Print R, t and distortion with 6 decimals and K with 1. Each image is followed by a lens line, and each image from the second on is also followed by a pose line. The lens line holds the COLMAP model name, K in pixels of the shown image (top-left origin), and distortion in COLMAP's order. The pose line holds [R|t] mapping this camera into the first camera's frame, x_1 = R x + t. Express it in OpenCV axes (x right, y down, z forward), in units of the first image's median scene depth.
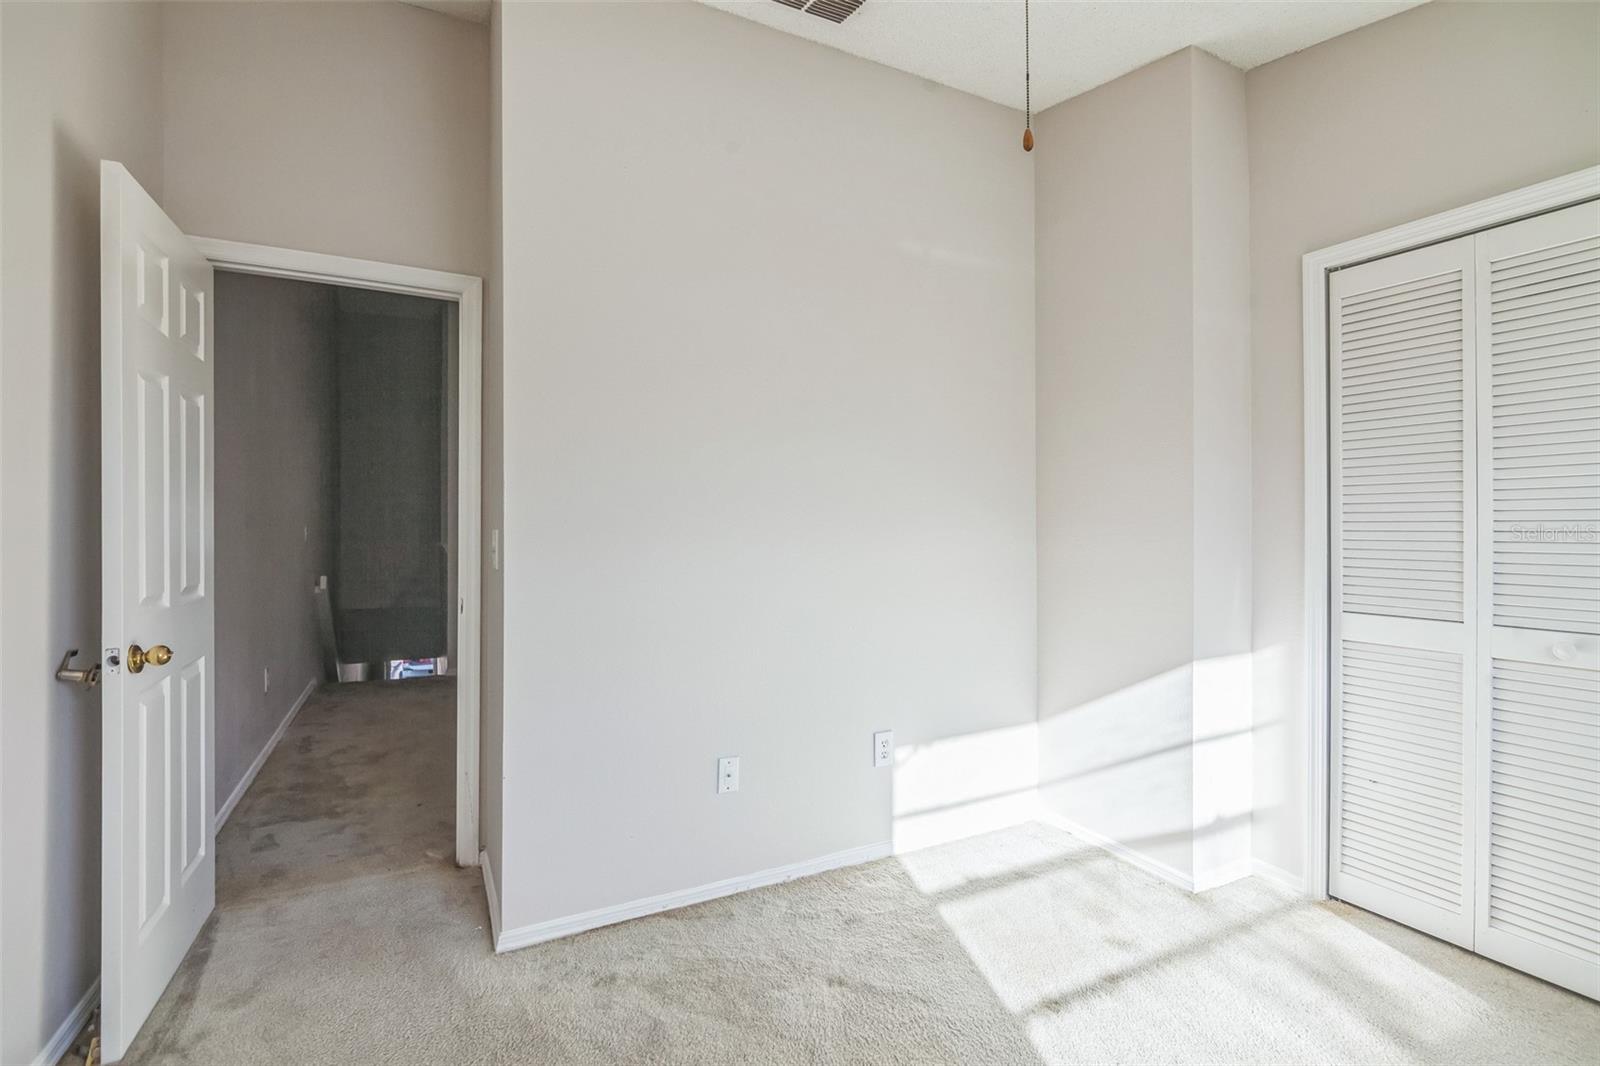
lens RADIAL K [[736.7, 0, 794.0], [0, 736.7, 532.6], [0, 0, 1]] dist [-0.010311, -0.002946]
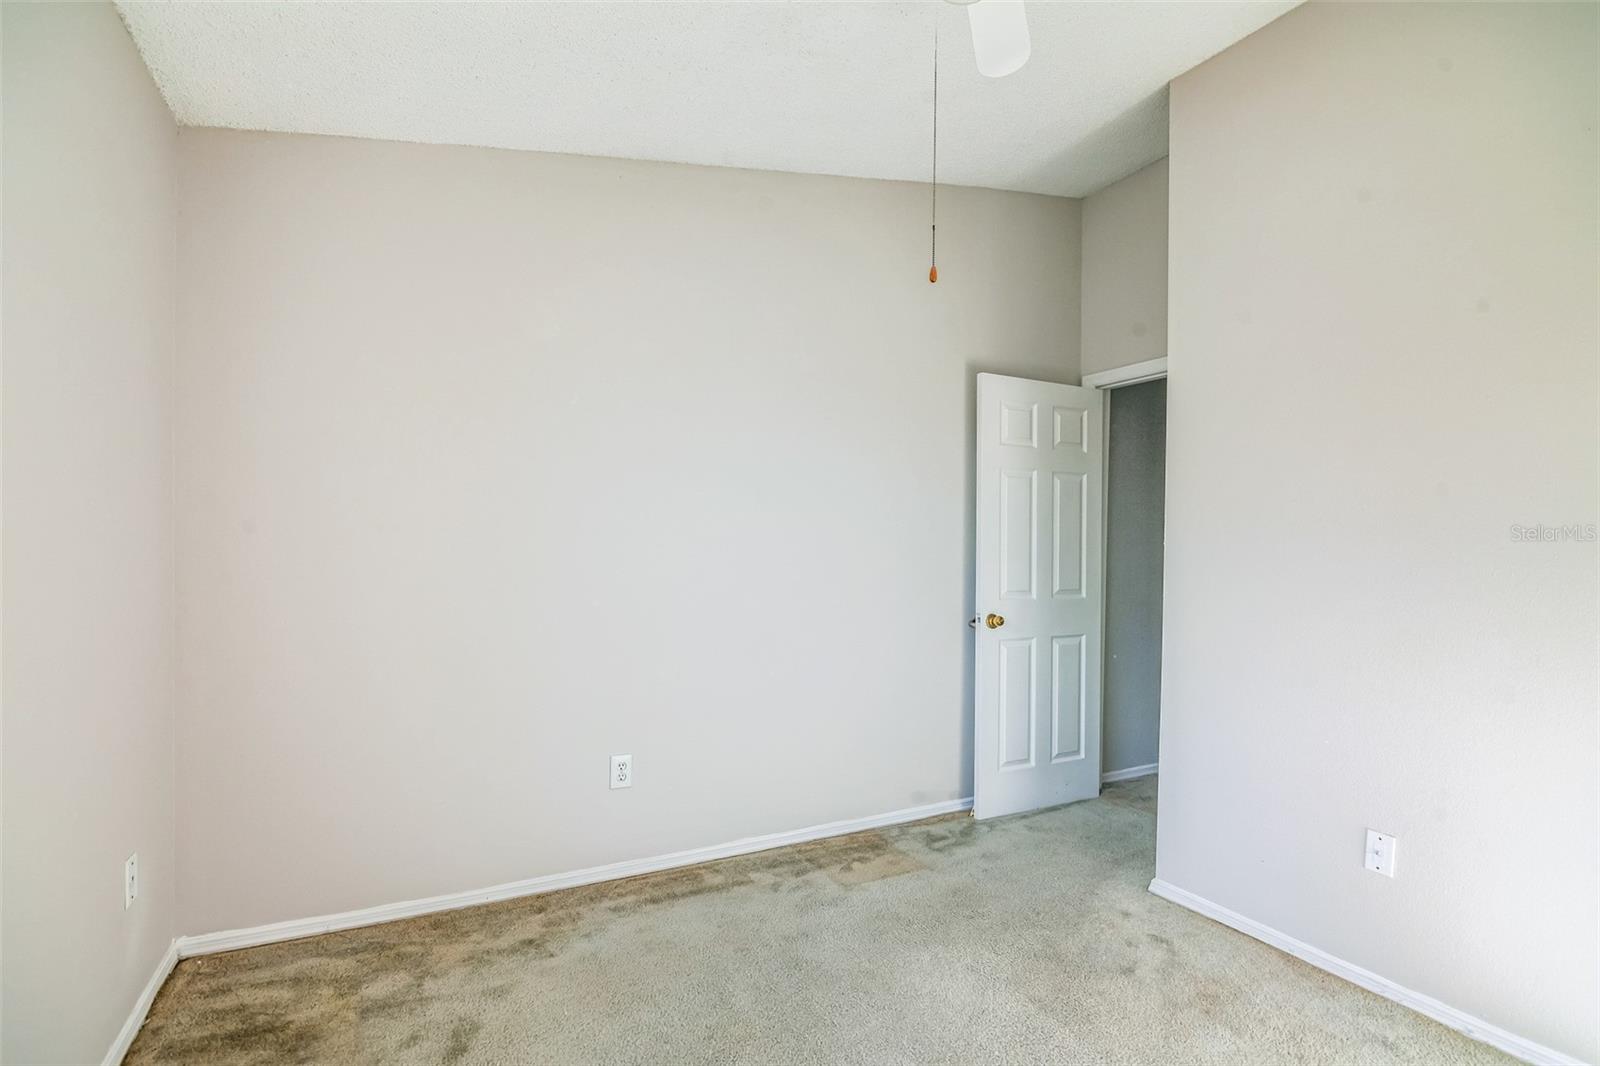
lens RADIAL K [[736.7, 0, 796.5], [0, 736.7, 538.9], [0, 0, 1]] dist [-0.010311, -0.002946]
pose [[0.022594, -0.004691, -0.999734, 0.902997], [-0.015962, 0.999860, -0.005052, -0.024985], [0.999617, 0.016072, 0.022516, 0.361813]]
